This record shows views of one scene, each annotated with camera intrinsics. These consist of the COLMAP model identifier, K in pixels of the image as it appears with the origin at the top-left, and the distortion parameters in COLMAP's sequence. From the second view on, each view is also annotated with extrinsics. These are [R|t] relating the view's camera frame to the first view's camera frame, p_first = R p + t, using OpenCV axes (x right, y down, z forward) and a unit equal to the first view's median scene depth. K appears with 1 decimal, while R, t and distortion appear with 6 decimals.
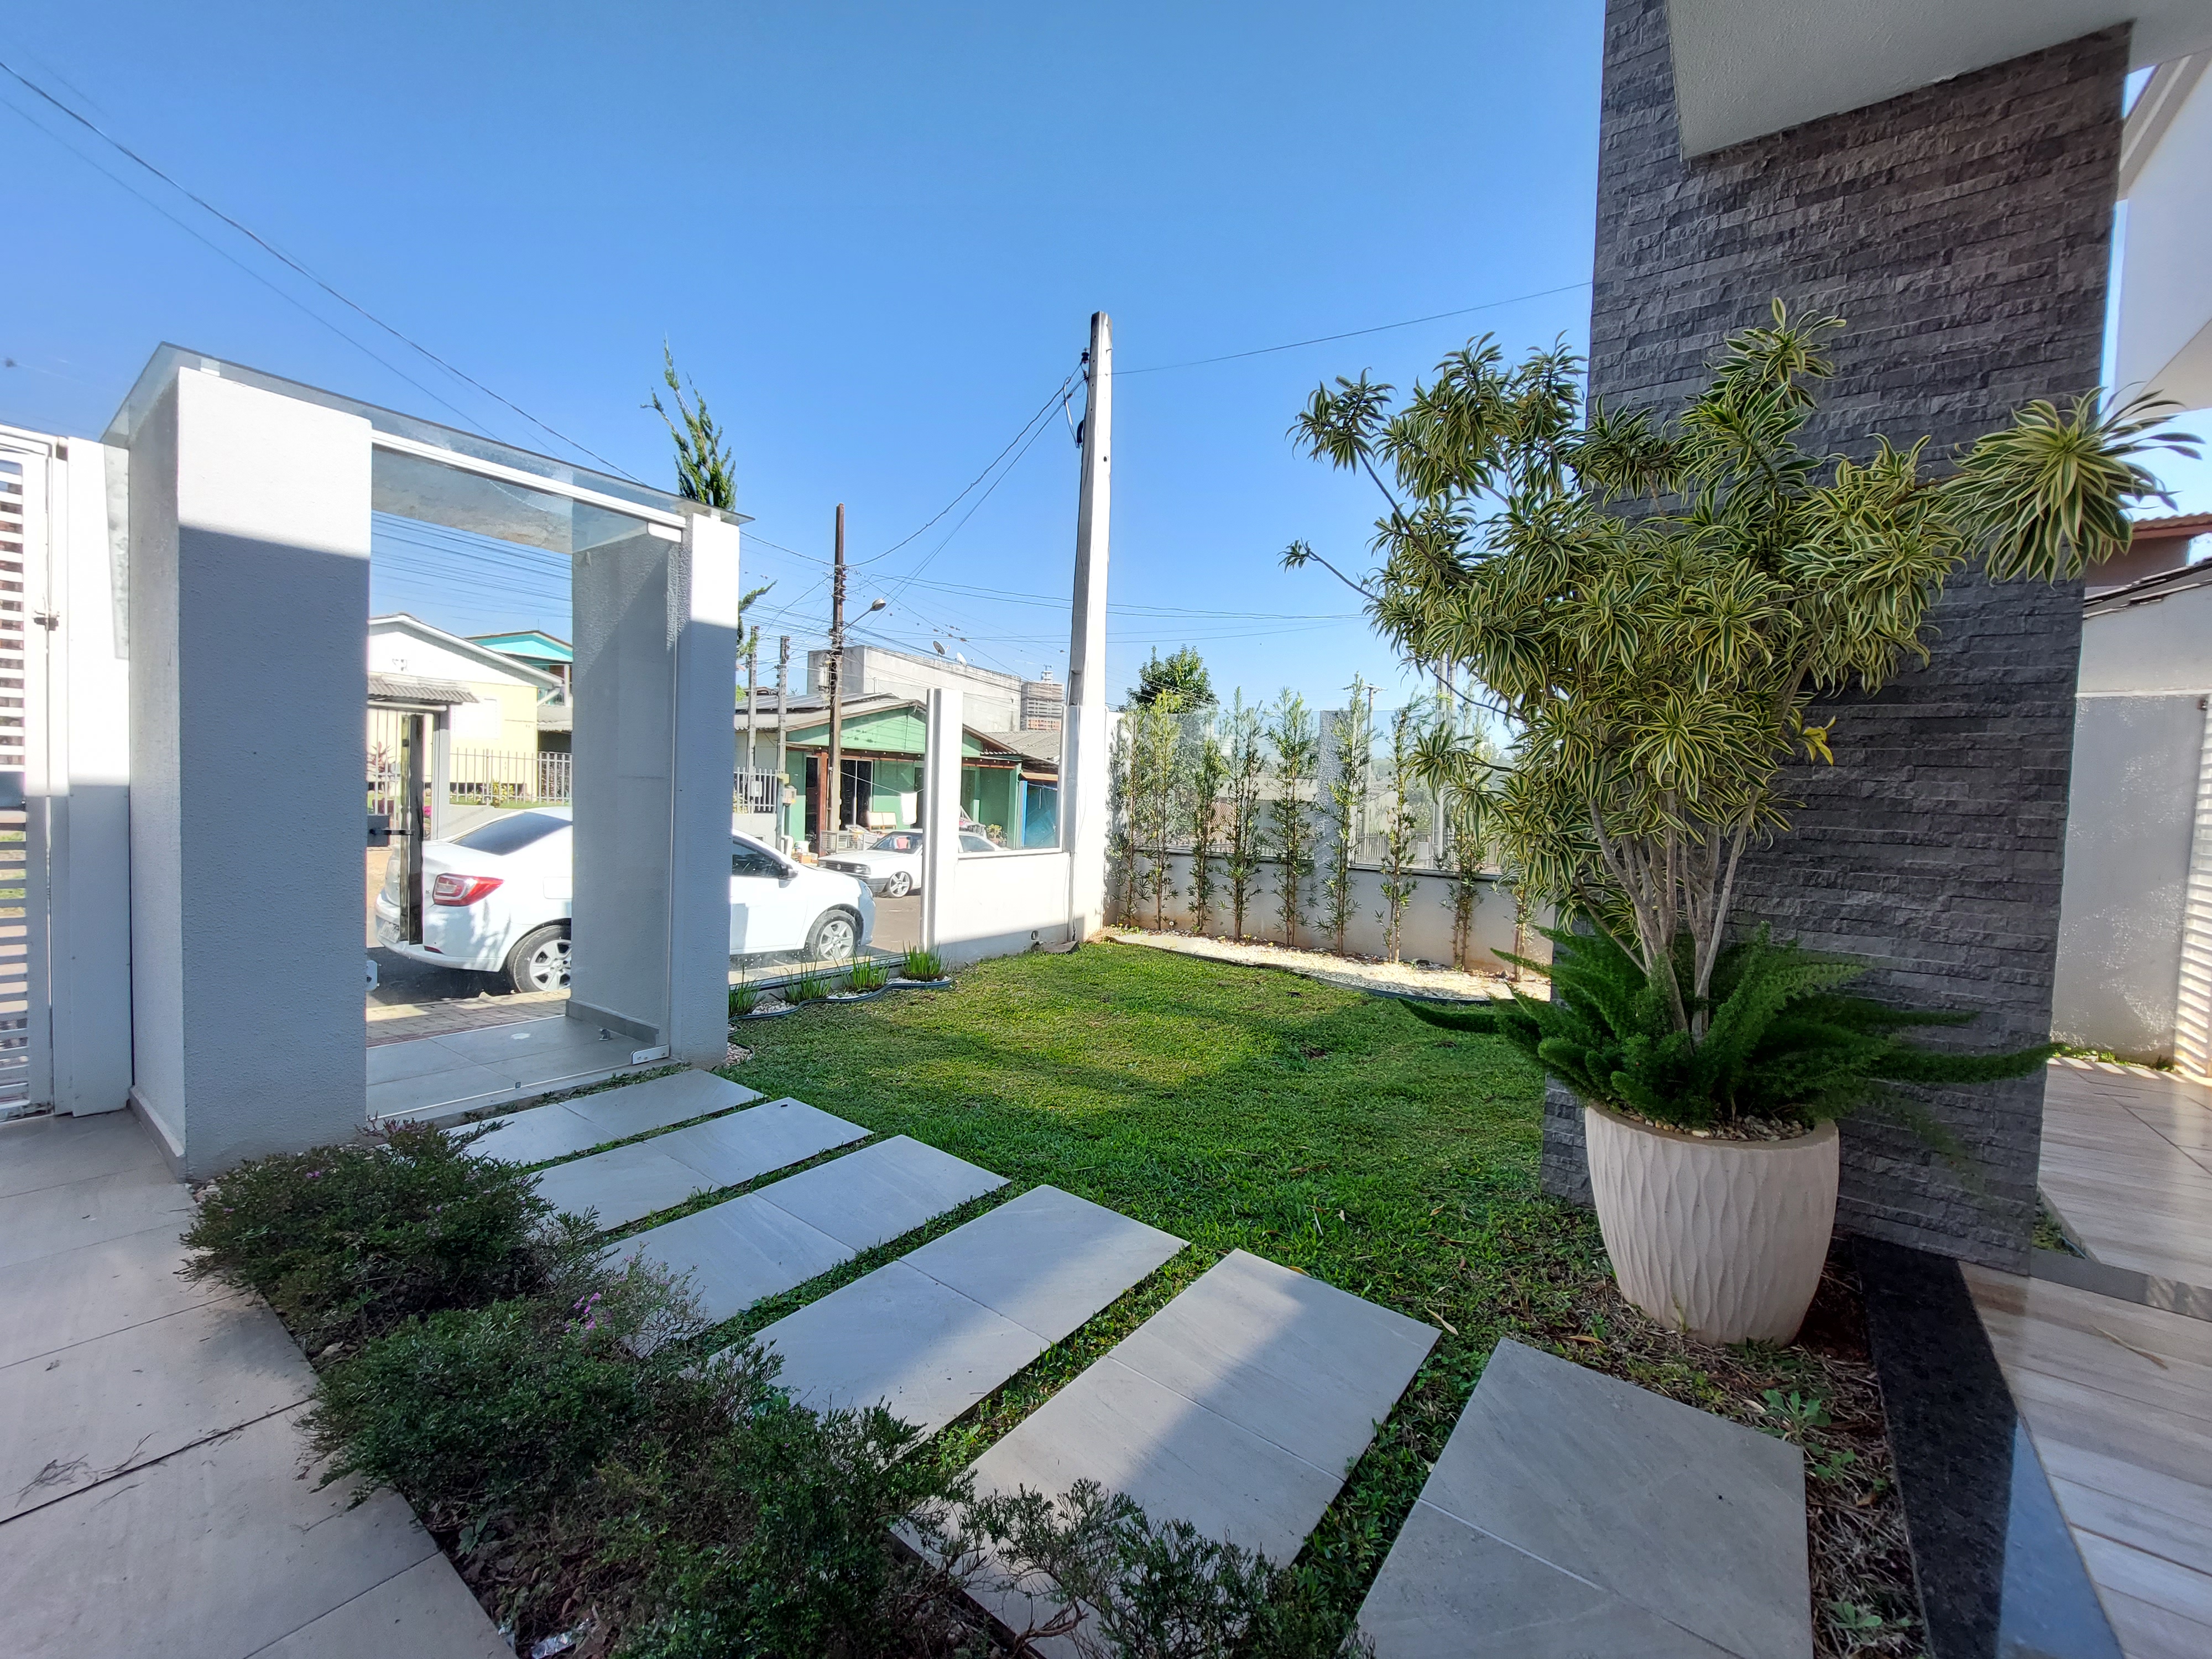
lens RADIAL K [[886.2, 0, 1121.1], [0, 886.2, 826.1], [0, 0, 1]] dist [-0.012022, 0.000363]
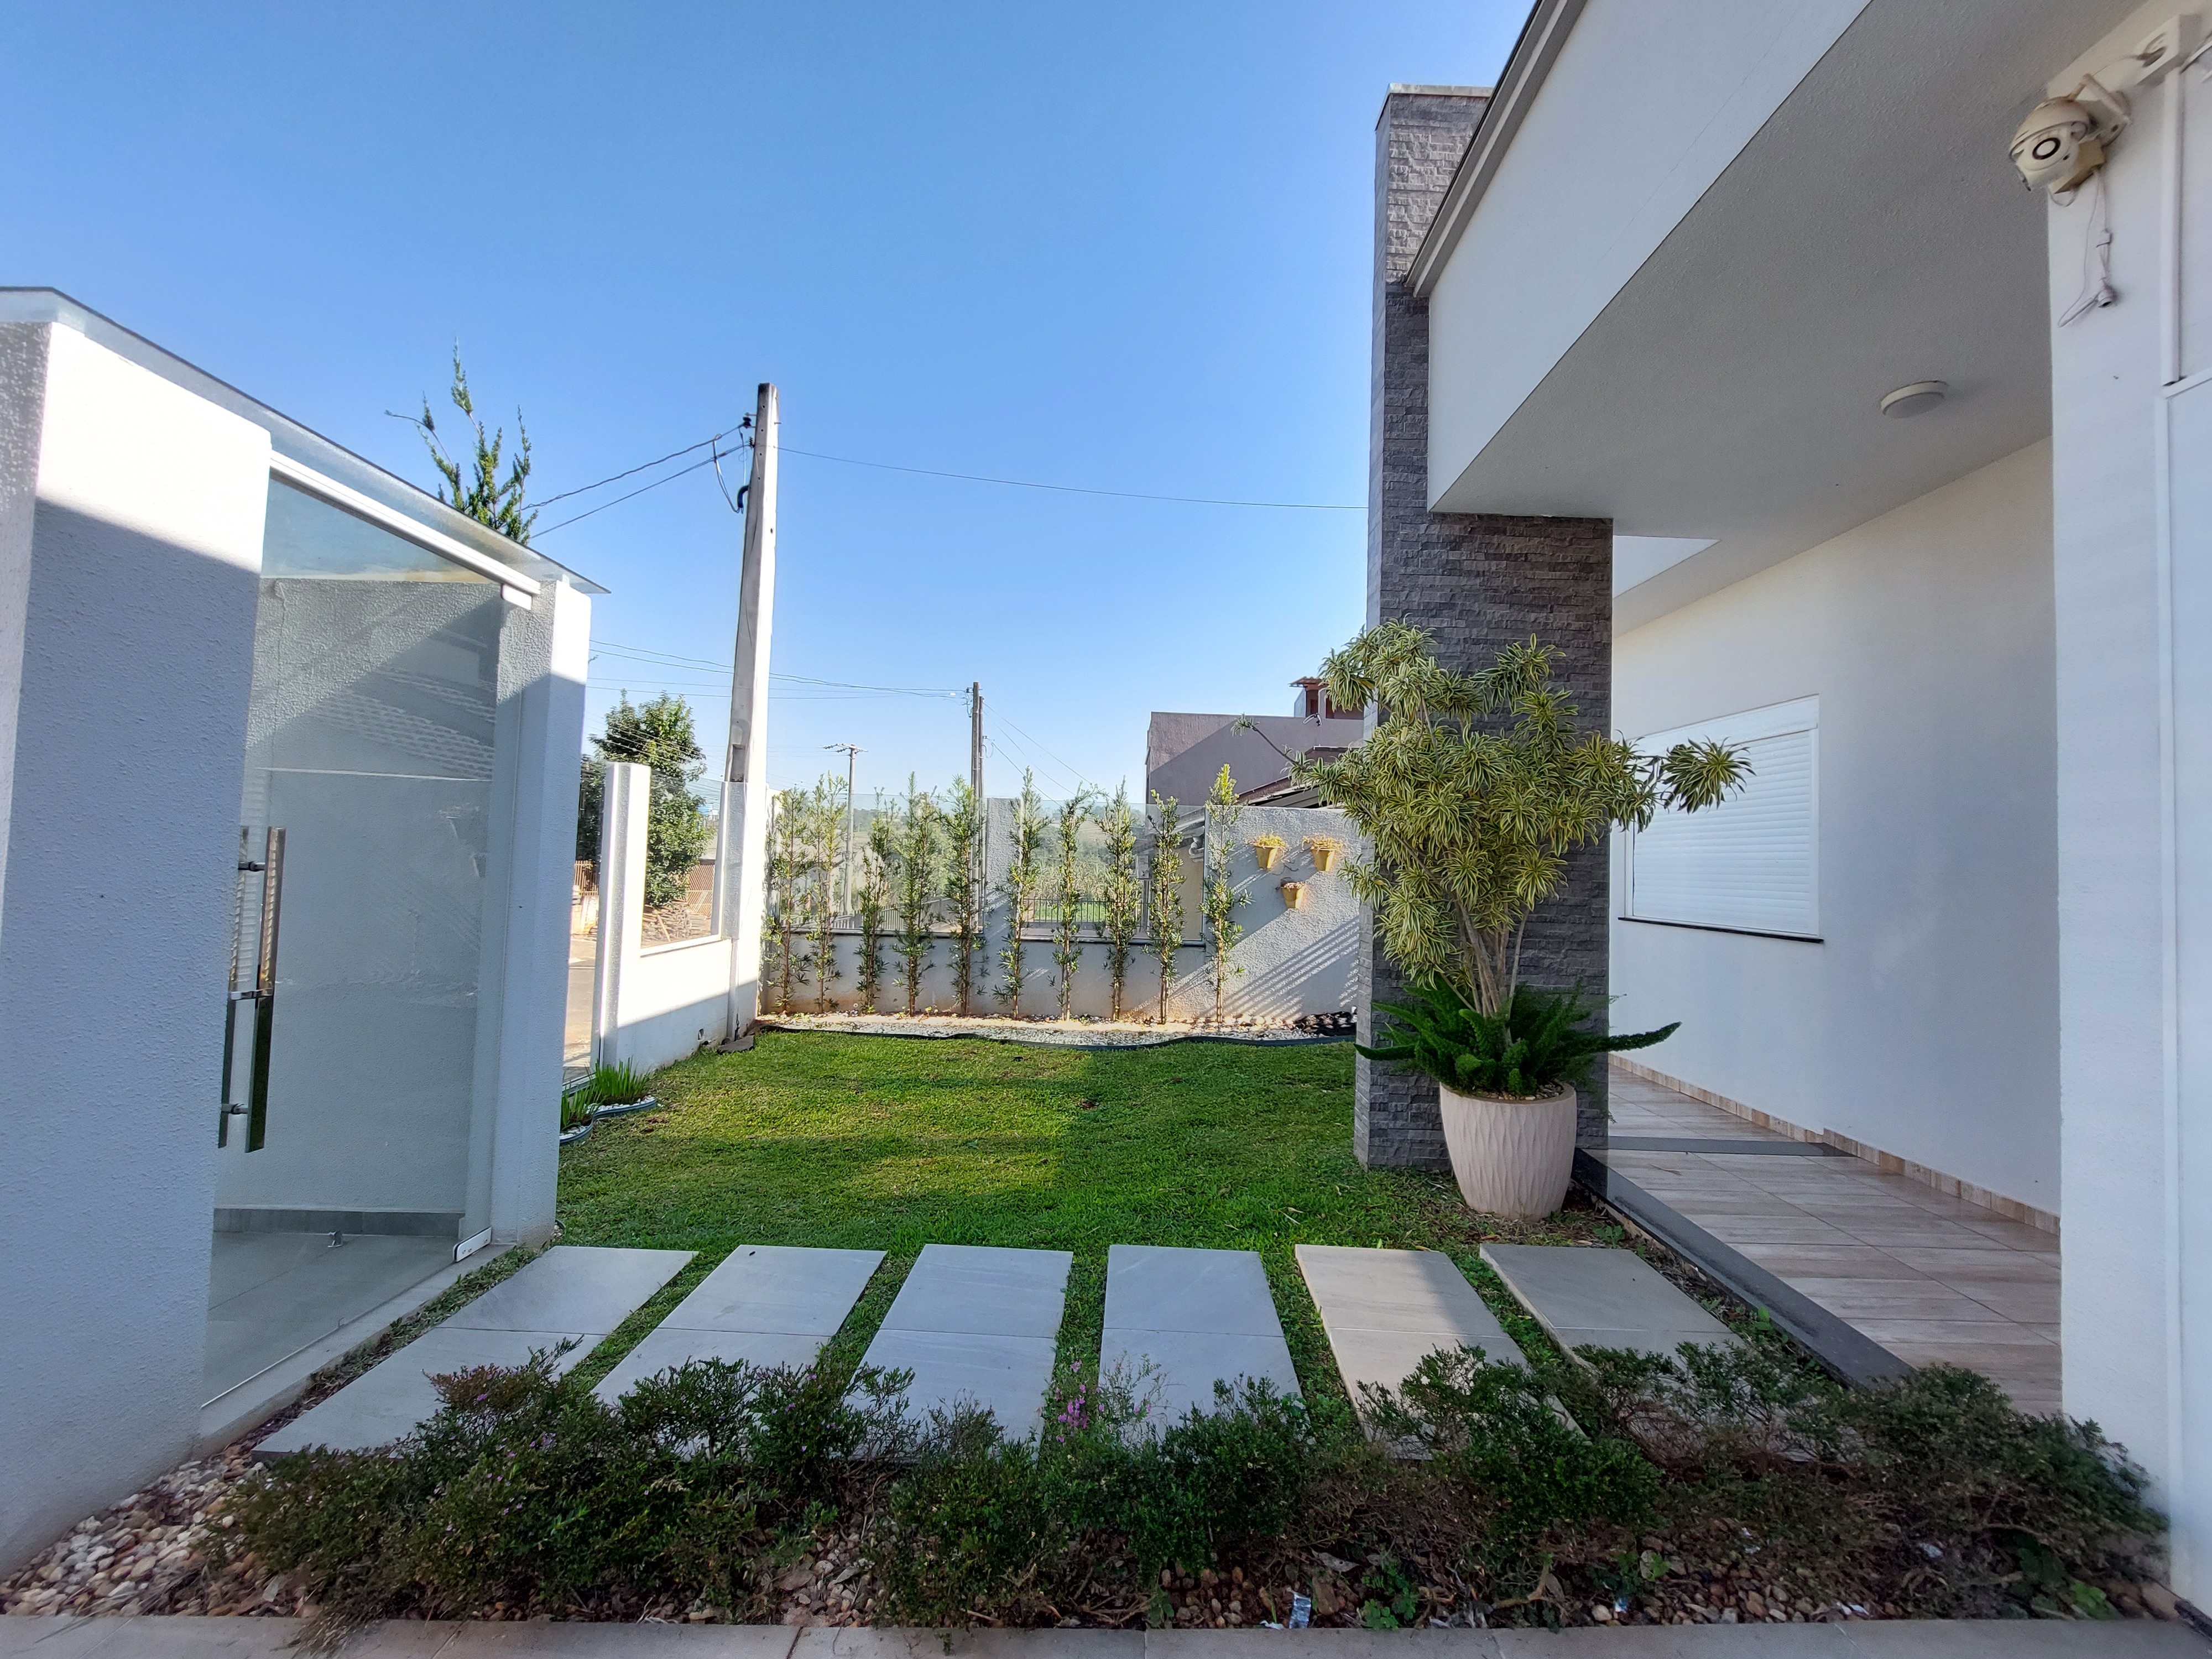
lens RADIAL K [[883.9, 0, 1125.0], [0, 883.9, 830.9], [0, 0, 1]] dist [-0.009170, 0.002292]
pose [[0.815575, 0.009750, 0.578570, -0.474962], [0.023090, 0.998513, -0.049376, -0.053233], [-0.578191, 0.053629, 0.814137, 0.003809]]
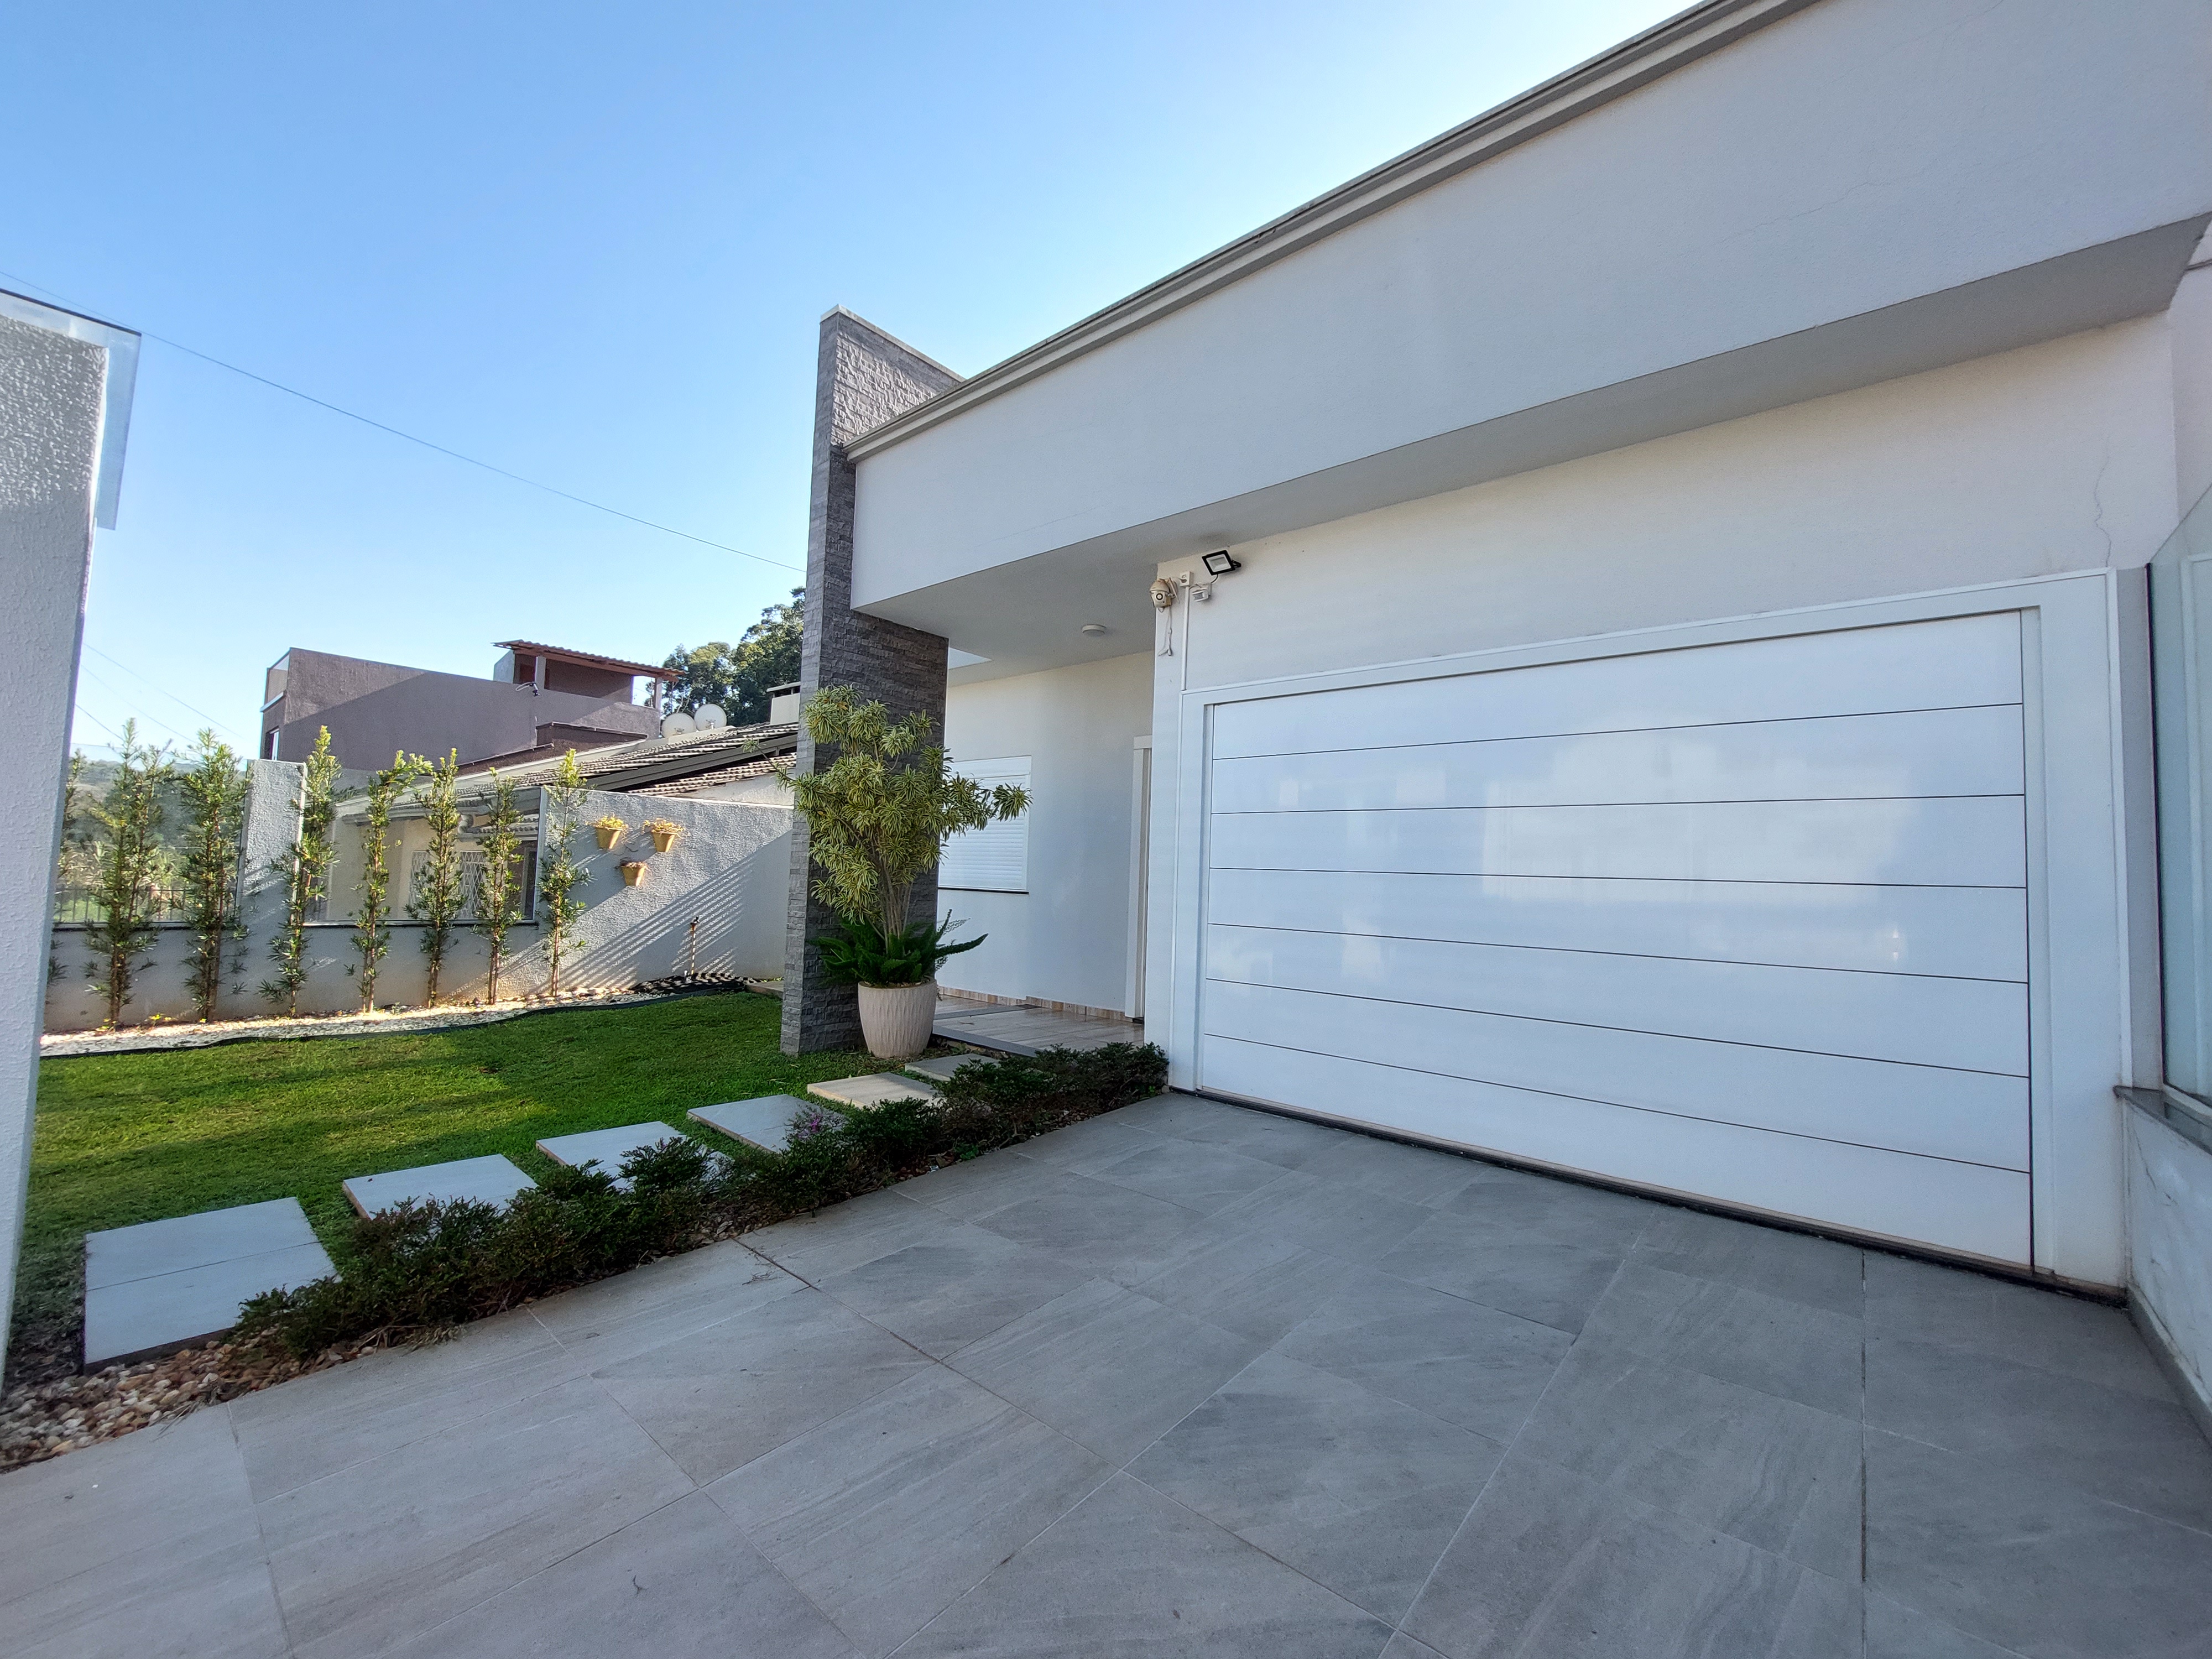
lens RADIAL K [[886.2, 0, 1121.1], [0, 886.2, 826.1], [0, 0, 1]] dist [-0.012022, 0.000363]
pose [[0.079522, 0.024857, 0.996523, -1.063148], [0.009685, 0.999623, -0.025707, -0.048488], [-0.996786, 0.011696, 0.079251, 0.032768]]
